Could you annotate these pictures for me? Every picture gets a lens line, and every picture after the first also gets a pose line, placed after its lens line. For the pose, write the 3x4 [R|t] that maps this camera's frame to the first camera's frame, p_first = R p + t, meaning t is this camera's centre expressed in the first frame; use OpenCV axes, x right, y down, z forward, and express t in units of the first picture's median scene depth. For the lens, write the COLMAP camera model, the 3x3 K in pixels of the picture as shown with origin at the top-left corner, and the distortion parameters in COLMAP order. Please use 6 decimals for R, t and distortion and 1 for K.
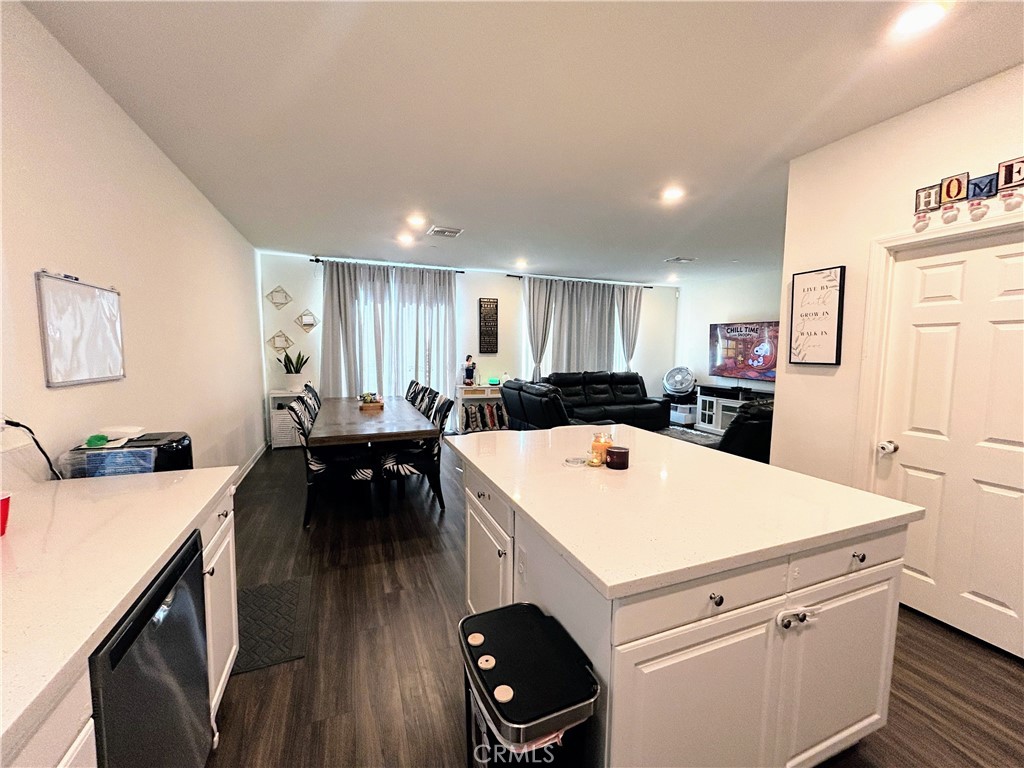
lens RADIAL K [[413.9, 0, 514.2], [0, 413.9, 384.6], [0, 0, 1]] dist [-0.002158, 0.000073]
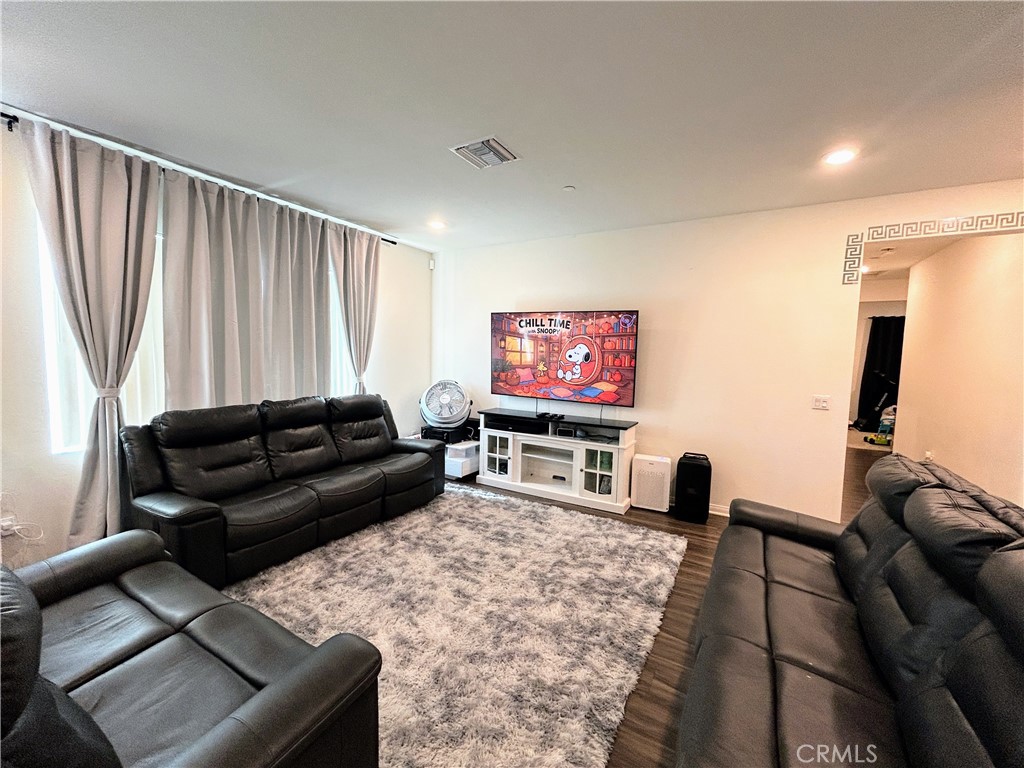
lens RADIAL K [[413.9, 0, 515.0], [0, 413.9, 384.3], [0, 0, 1]] dist [-0.002158, 0.000073]
pose [[0.781873, -0.041305, 0.622068, 0.106798], [0.039969, 0.999071, 0.016101, -0.046152], [-0.622155, 0.012275, 0.782798, 0.489686]]
